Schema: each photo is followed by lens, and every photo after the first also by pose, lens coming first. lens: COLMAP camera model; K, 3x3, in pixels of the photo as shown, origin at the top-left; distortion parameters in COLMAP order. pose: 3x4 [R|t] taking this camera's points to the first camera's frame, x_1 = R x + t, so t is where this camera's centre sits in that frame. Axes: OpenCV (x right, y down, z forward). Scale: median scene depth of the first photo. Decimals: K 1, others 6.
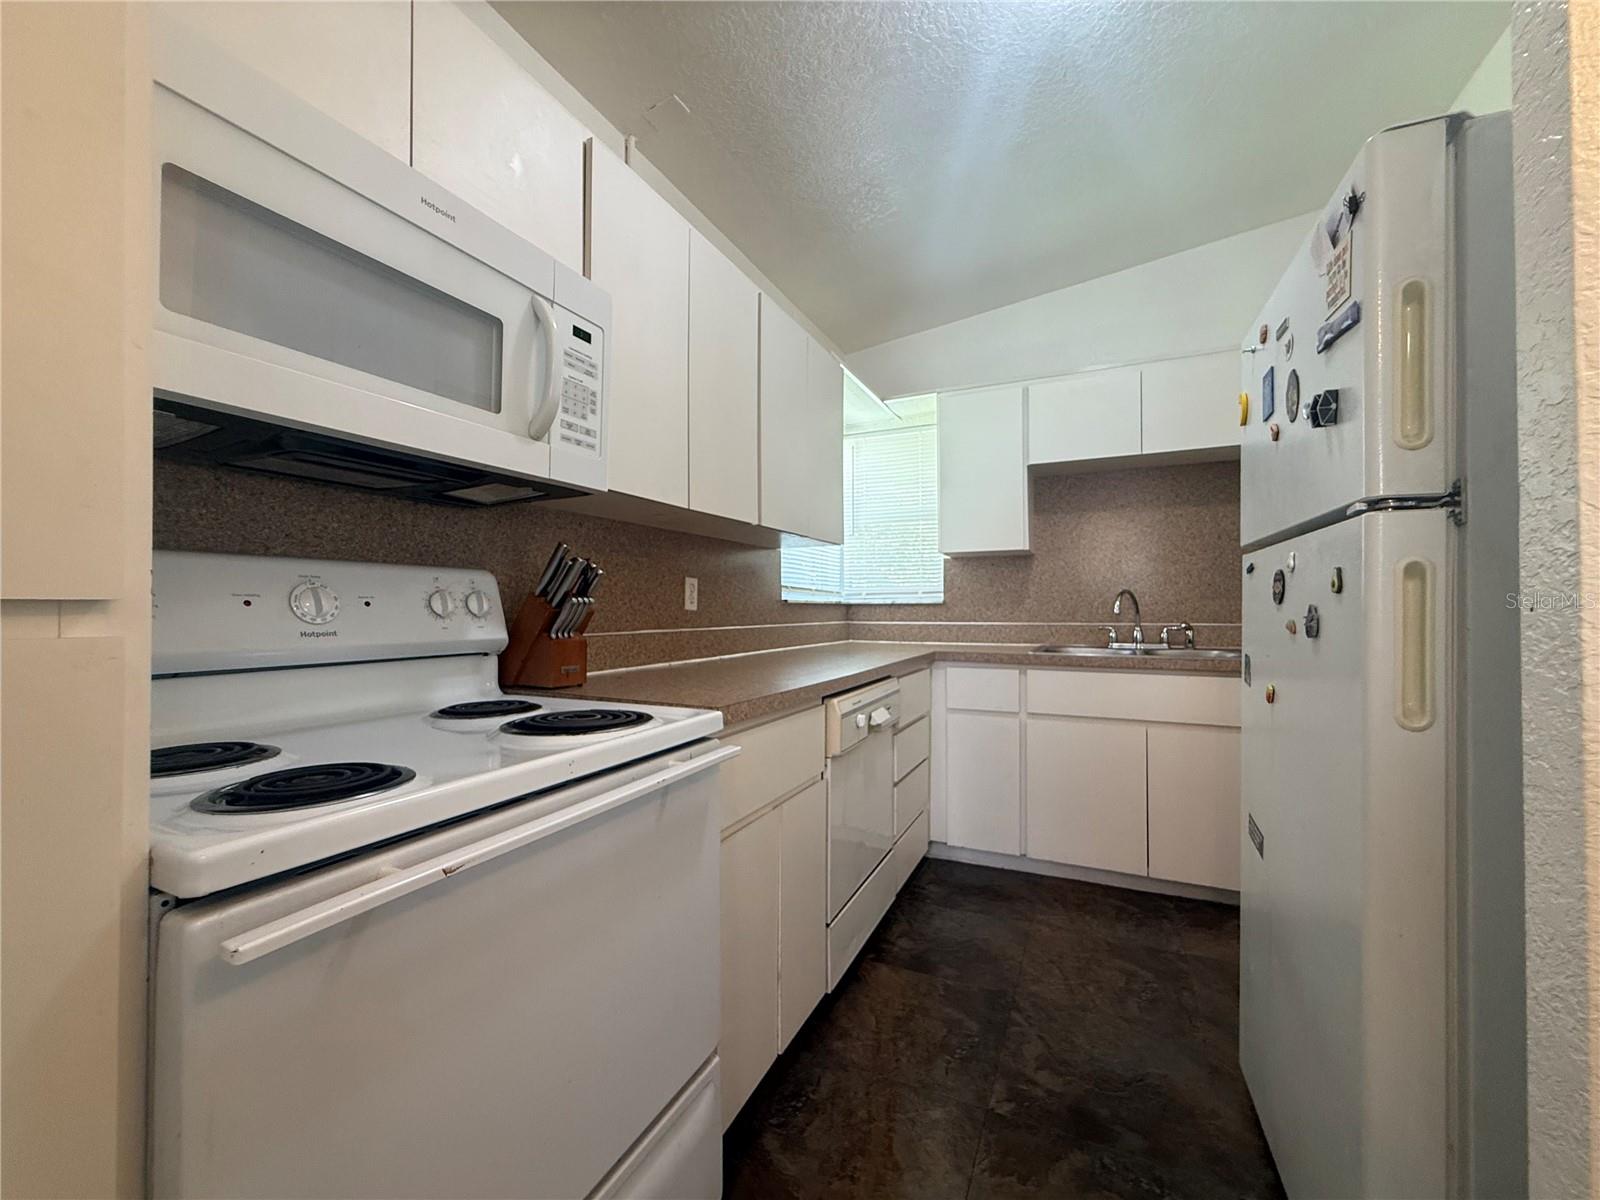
lens RADIAL K [[637.1, 0, 798.0], [0, 637.1, 598.9], [0, 0, 1]] dist [-0.001564, -0.000140]
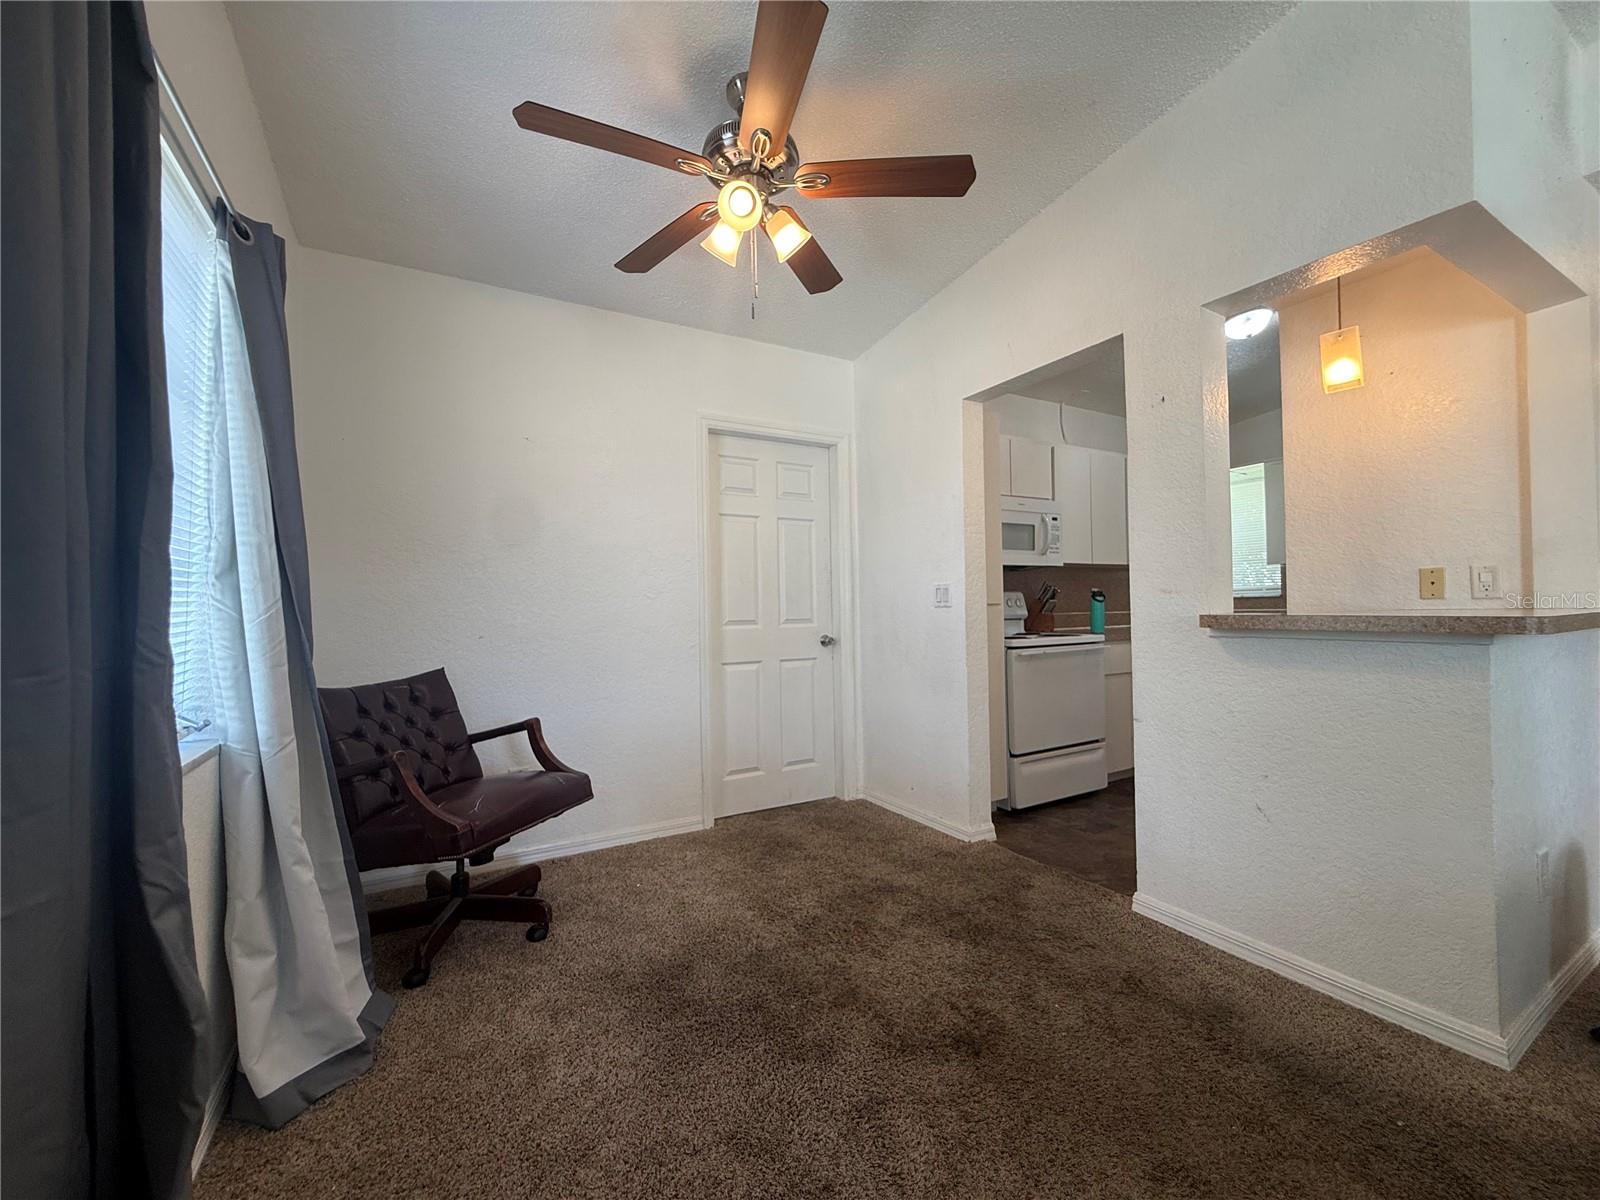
lens RADIAL K [[637.1, 0, 797.0], [0, 637.1, 603.5], [0, 0, 1]] dist [-0.001564, -0.000140]
pose [[0.813801, -0.017980, -0.580866, 0.257565], [0.025269, 0.999671, 0.004459, -0.018416], [0.580595, -0.018307, 0.813987, -1.324047]]
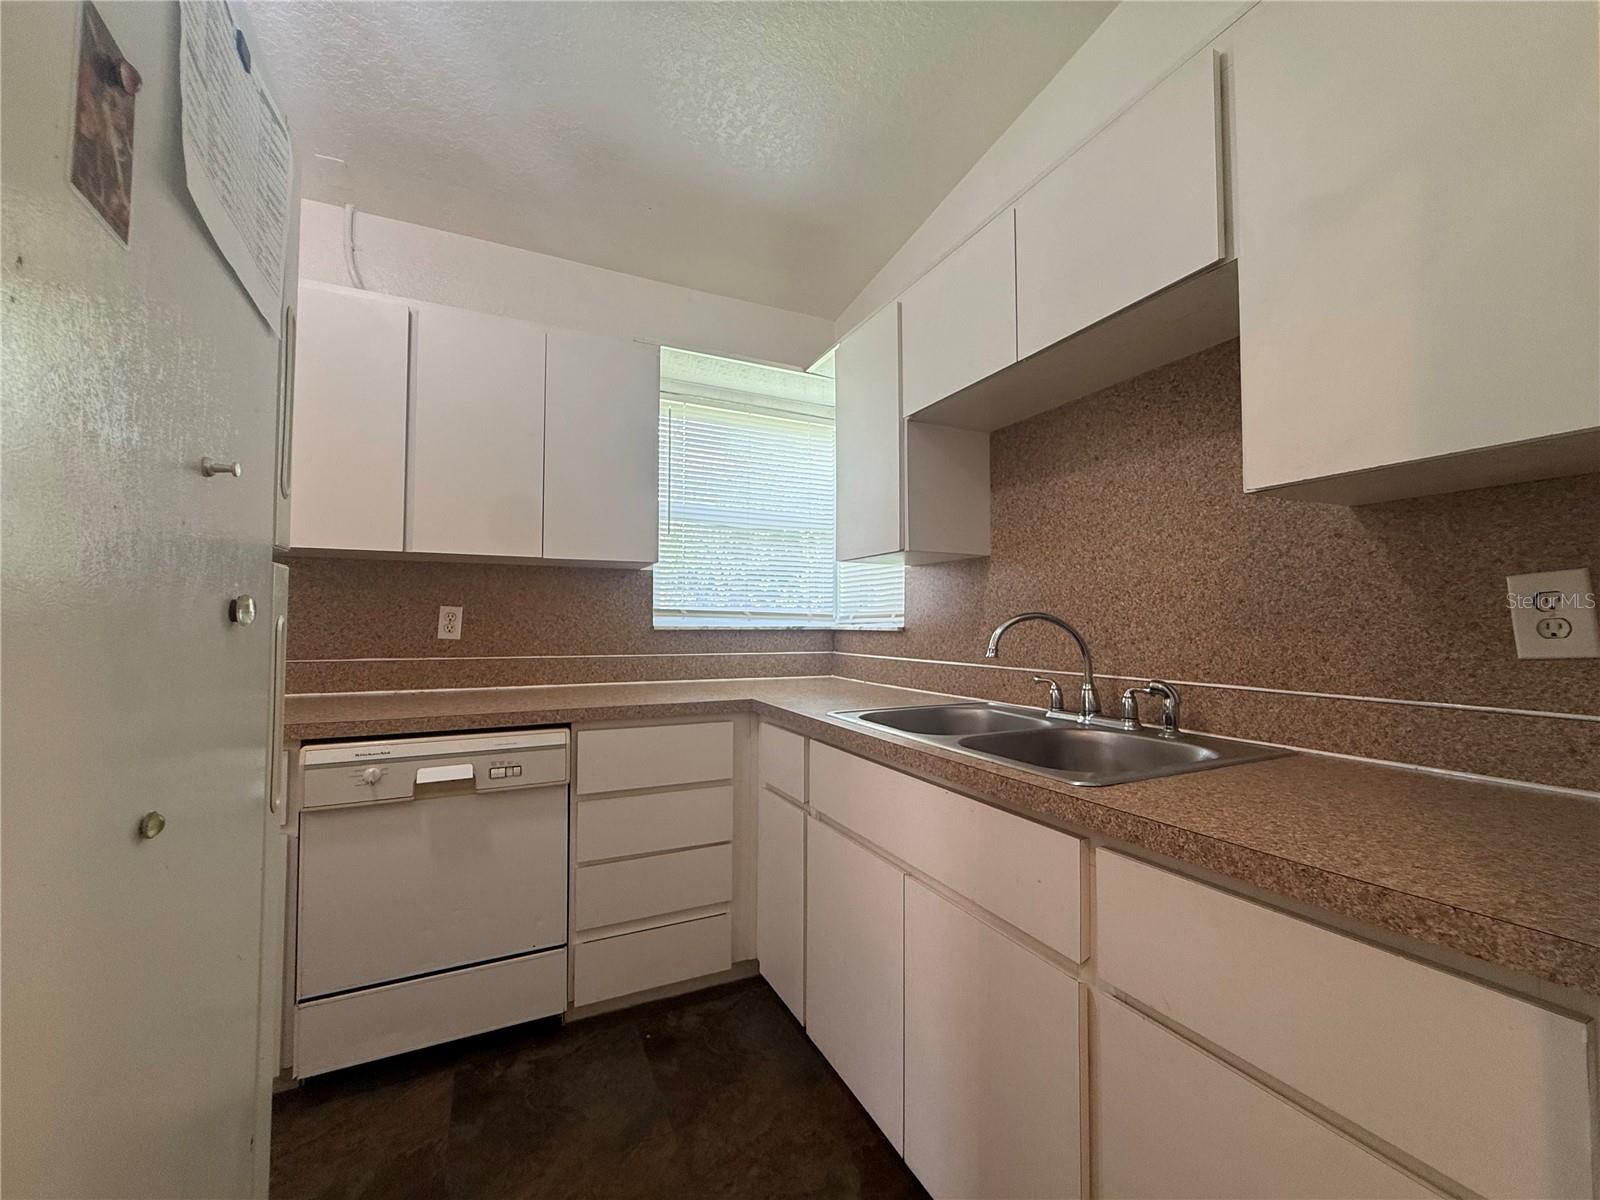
lens RADIAL K [[637.1, 0, 798.7], [0, 637.1, 598.4], [0, 0, 1]] dist [-0.001564, -0.000140]
pose [[0.778359, -0.020198, -0.627494, 0.893996], [0.005058, 0.999652, -0.025903, -0.017538], [0.627799, 0.016988, 0.778190, 0.571317]]
